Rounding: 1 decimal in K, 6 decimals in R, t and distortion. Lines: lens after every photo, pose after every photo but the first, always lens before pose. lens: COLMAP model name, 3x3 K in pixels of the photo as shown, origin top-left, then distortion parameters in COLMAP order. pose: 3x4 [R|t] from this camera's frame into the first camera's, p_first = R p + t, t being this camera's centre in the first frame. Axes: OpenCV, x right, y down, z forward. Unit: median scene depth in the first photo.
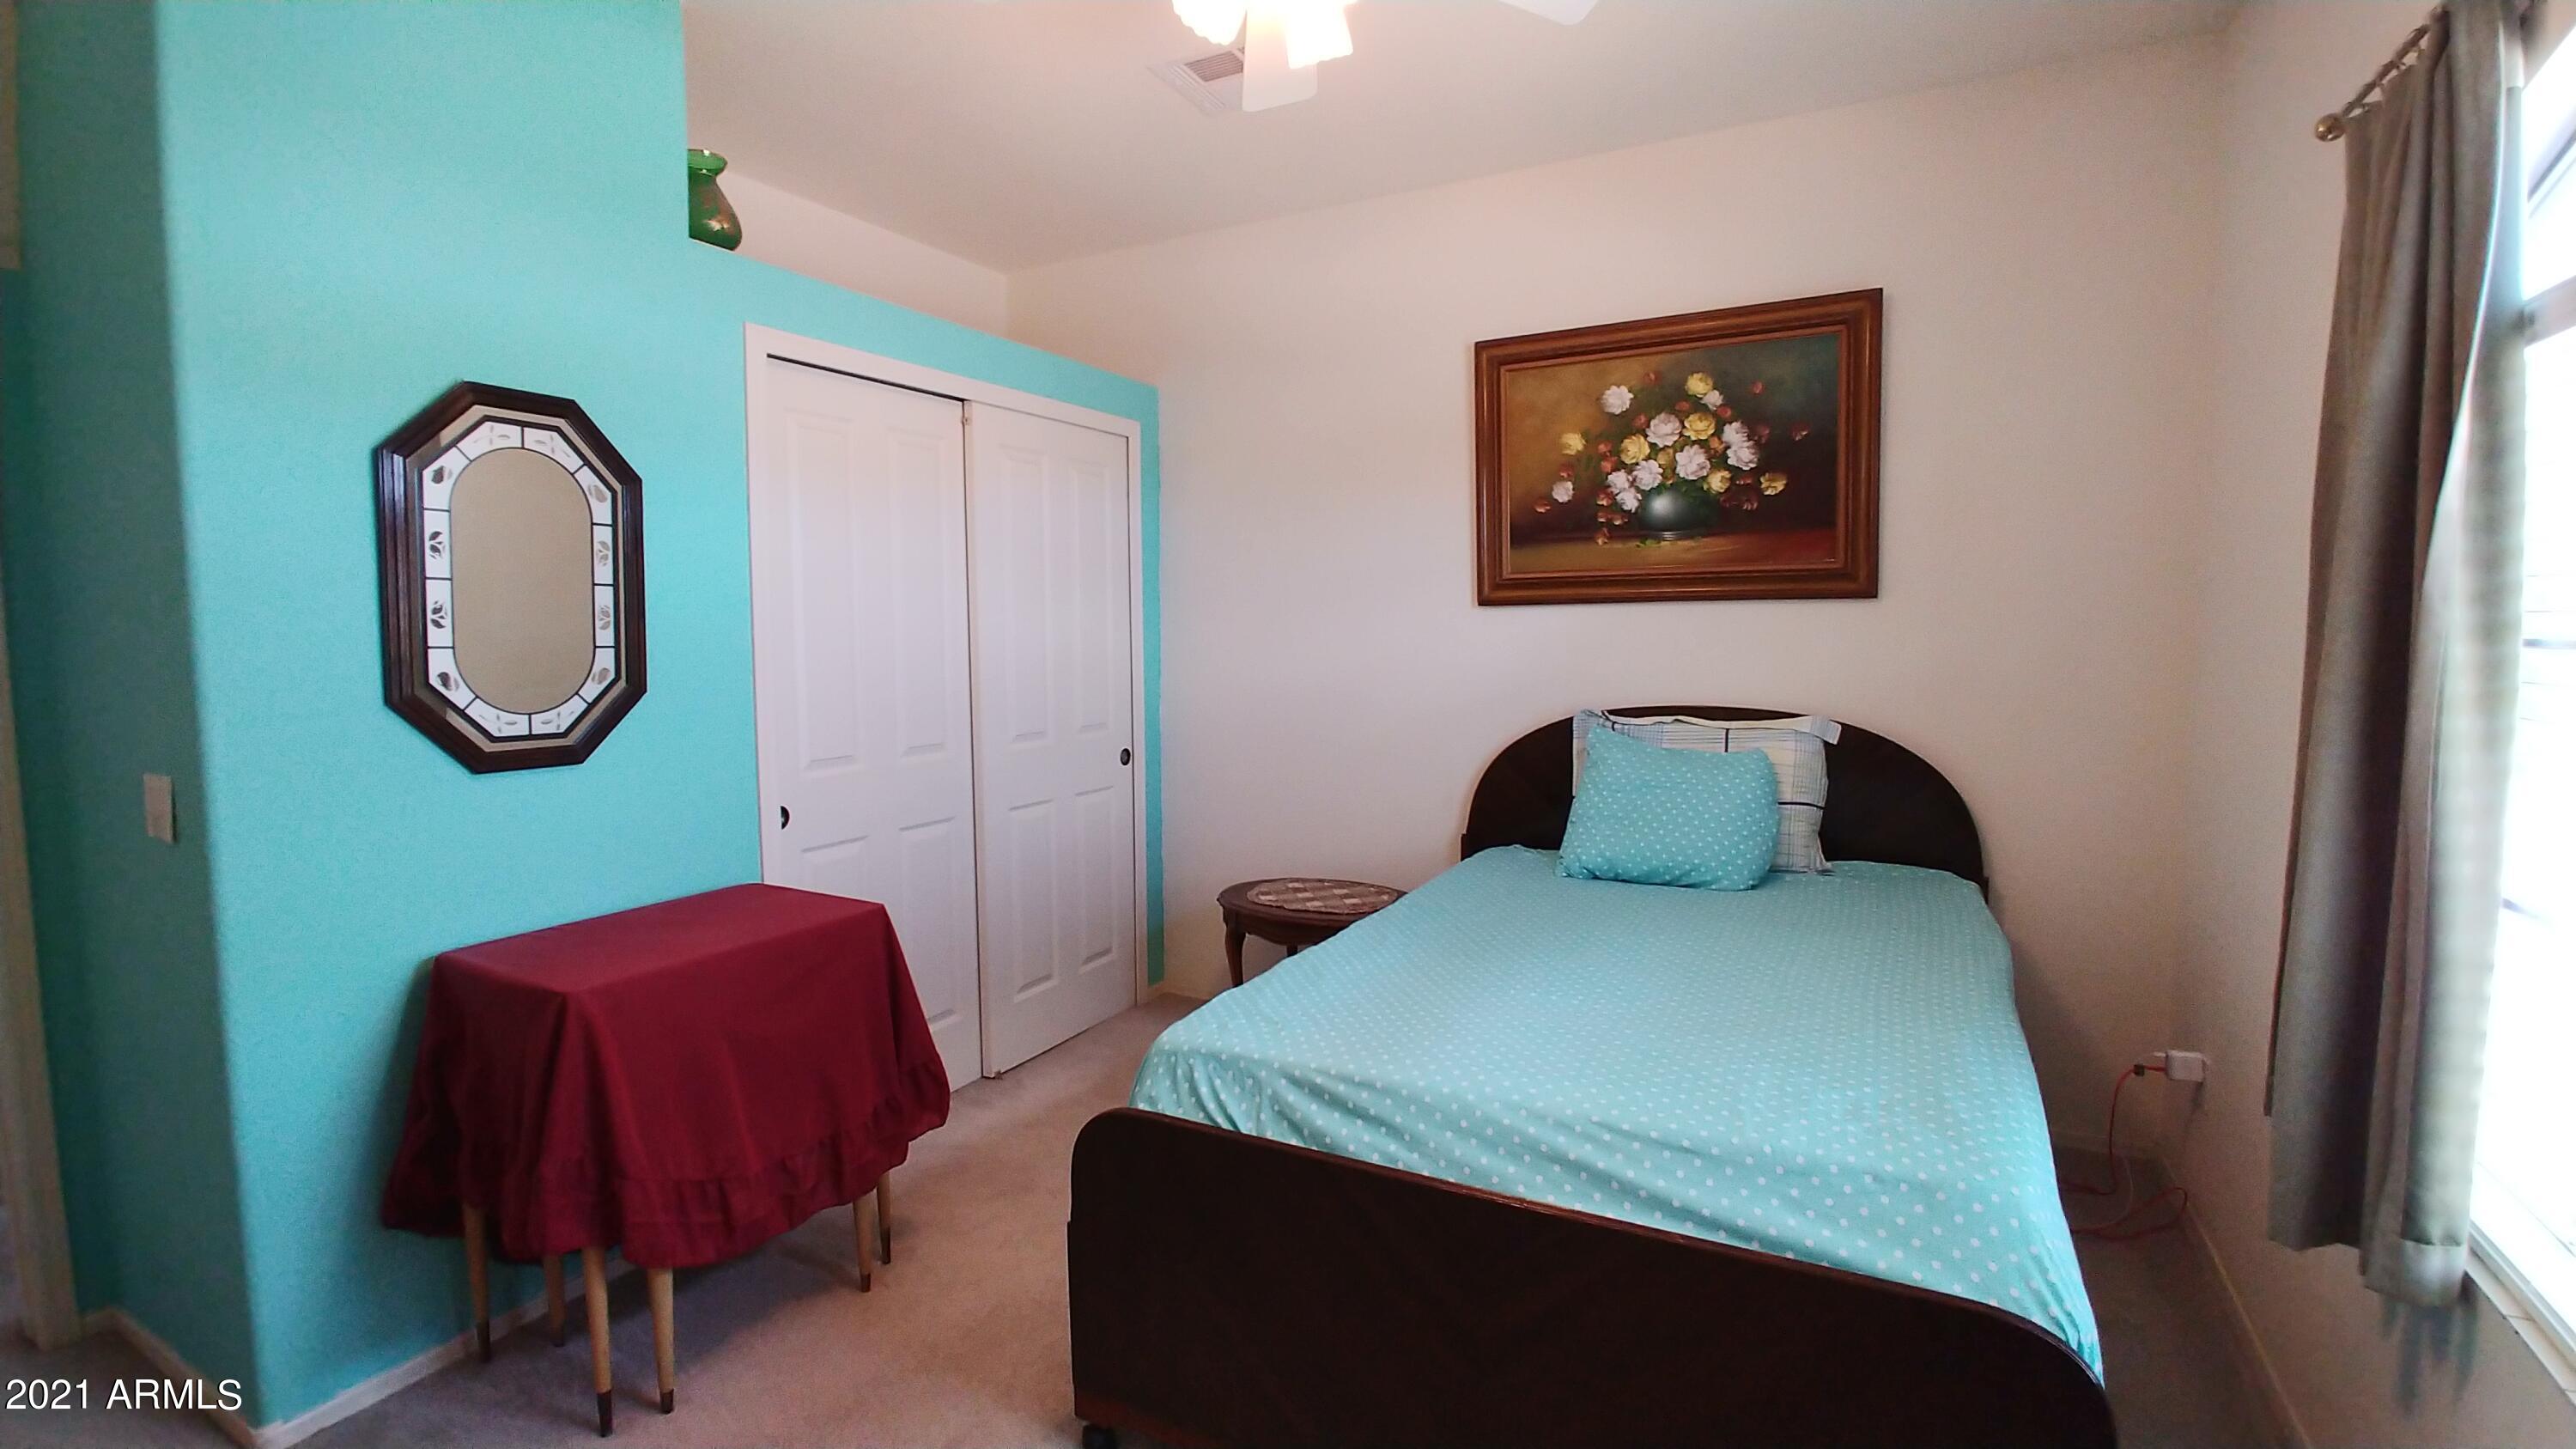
lens RADIAL K [[1141.3, 0, 1292.1], [0, 1141.3, 717.1], [0, 0, 1]] dist [-0.002785, 0.000339]
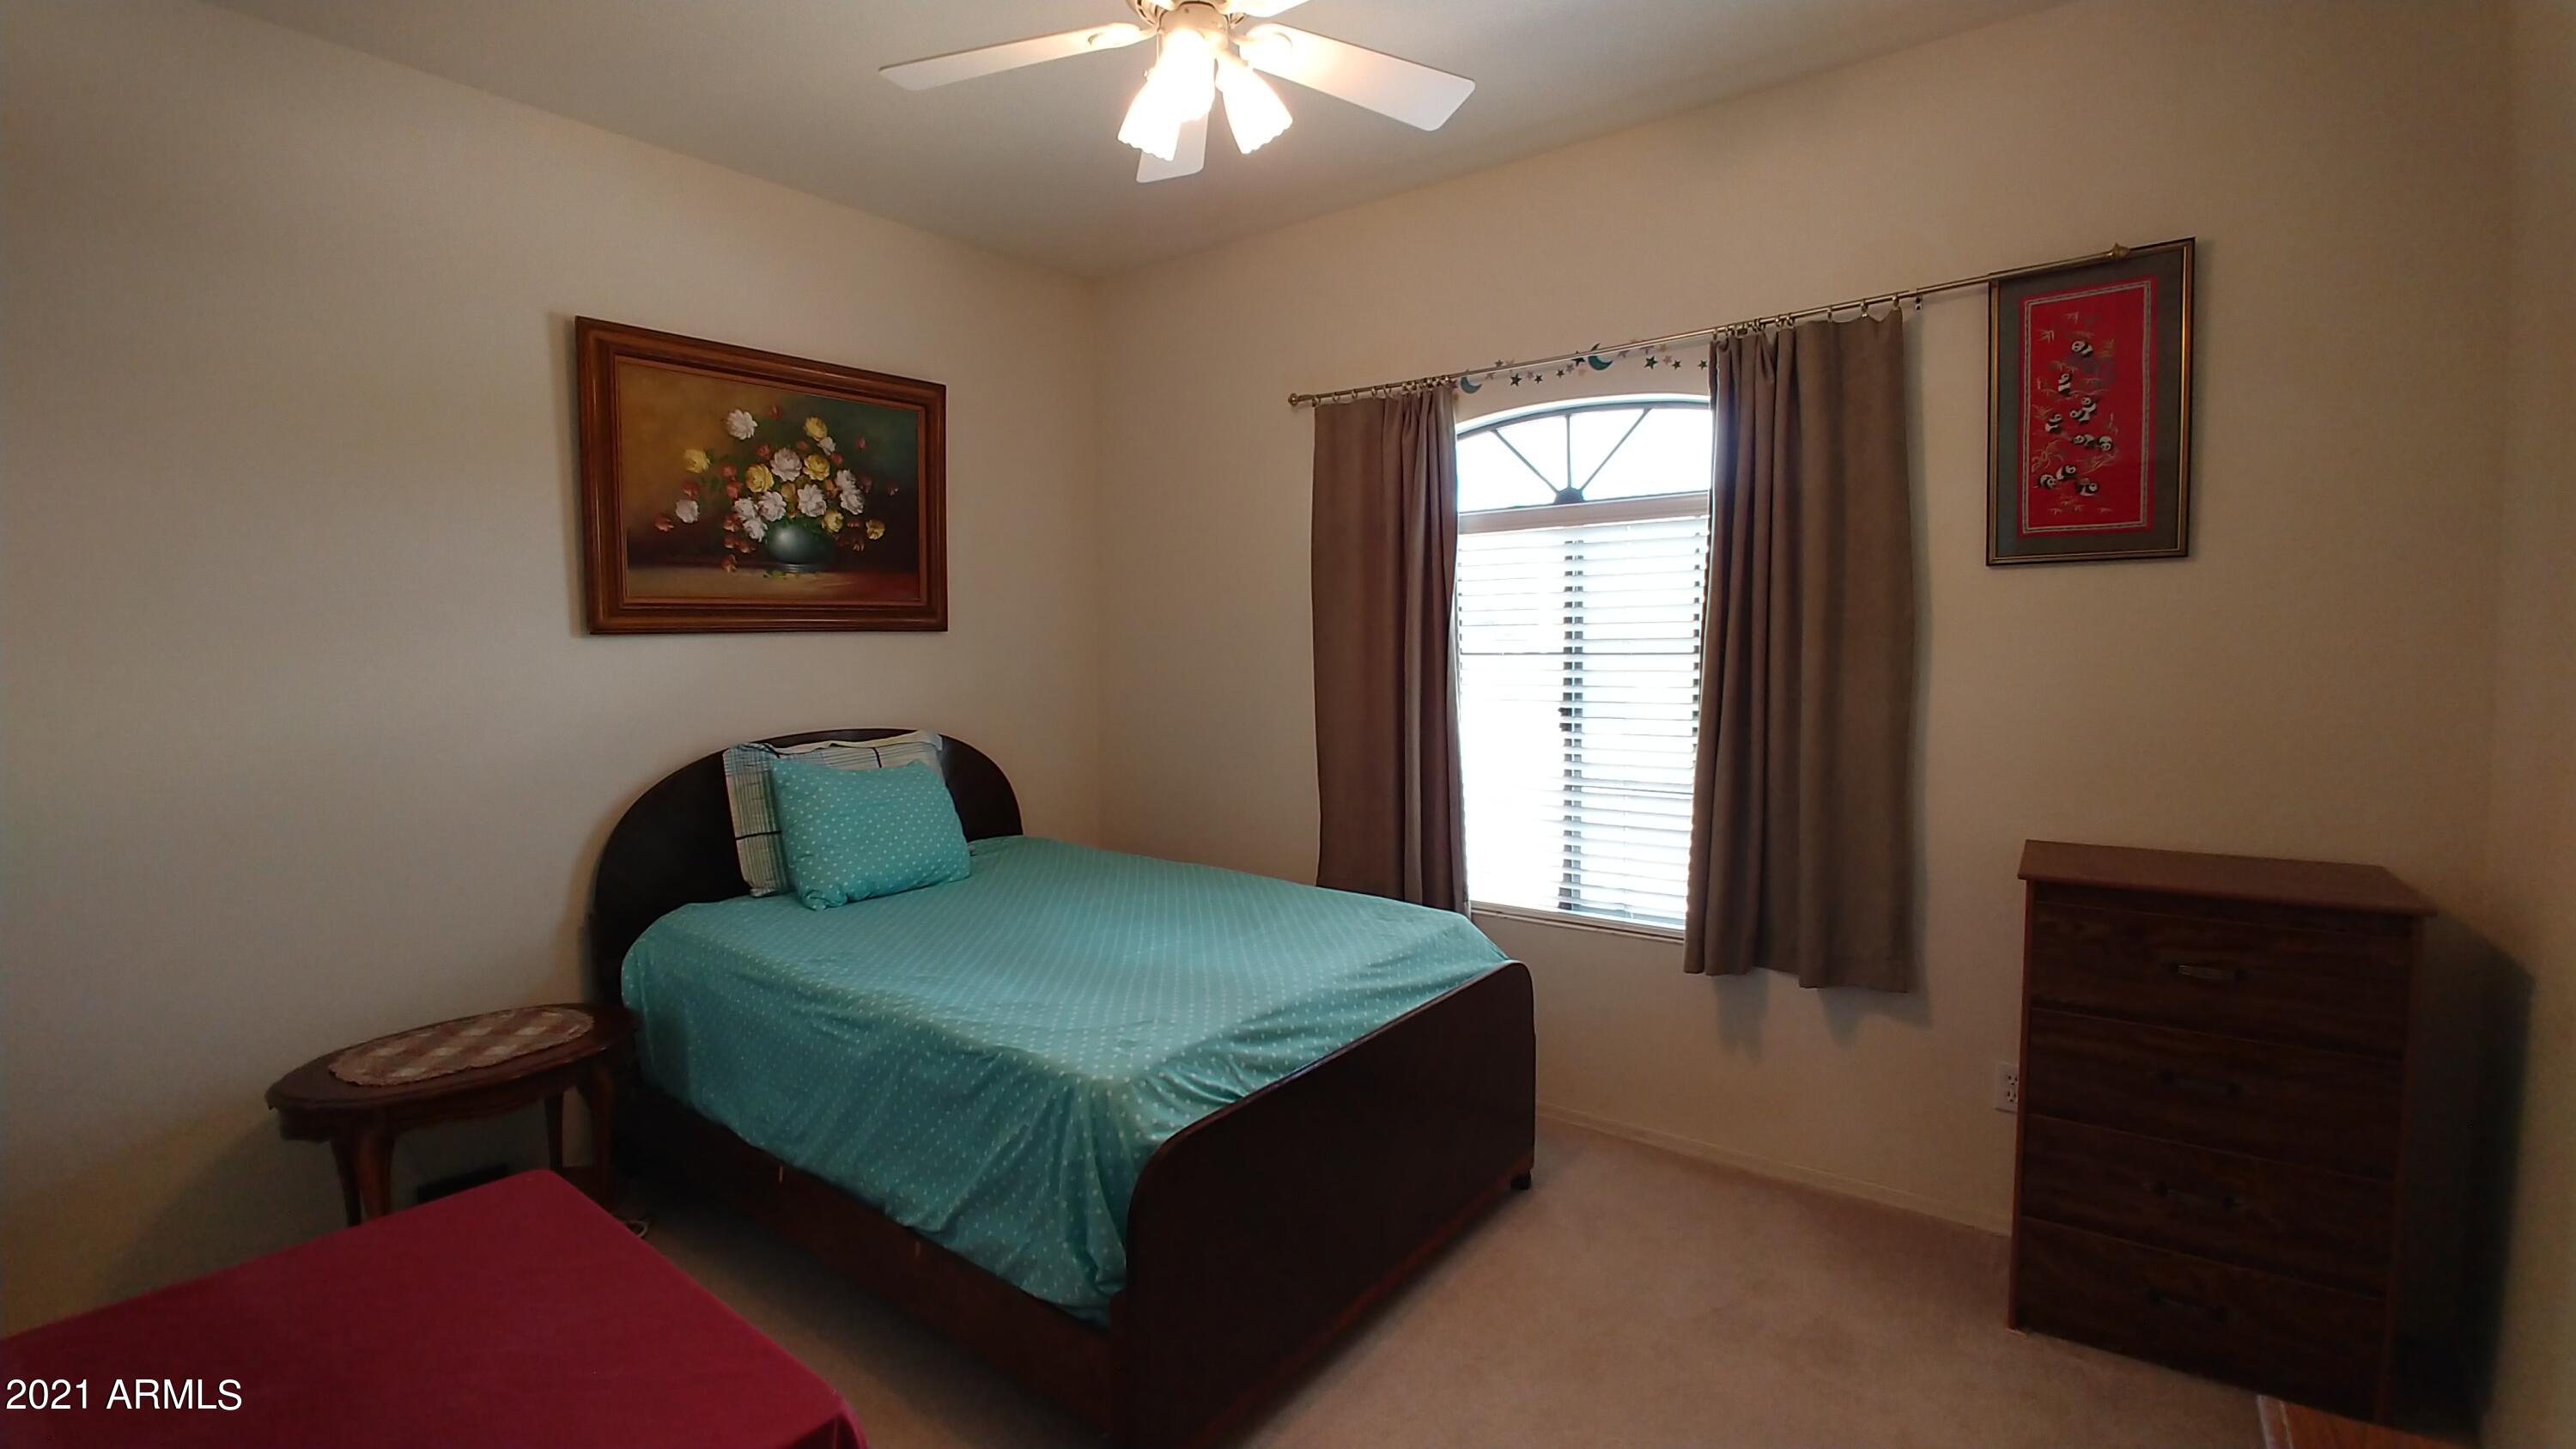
lens RADIAL K [[1141.3, 0, 1289.0], [0, 1141.3, 710.9], [0, 0, 1]] dist [-0.002785, 0.000339]
pose [[0.165428, -0.057718, 0.984531, -0.621565], [0.095082, 0.994569, 0.042330, -0.032469], [-0.981628, 0.086609, 0.170018, 0.402553]]
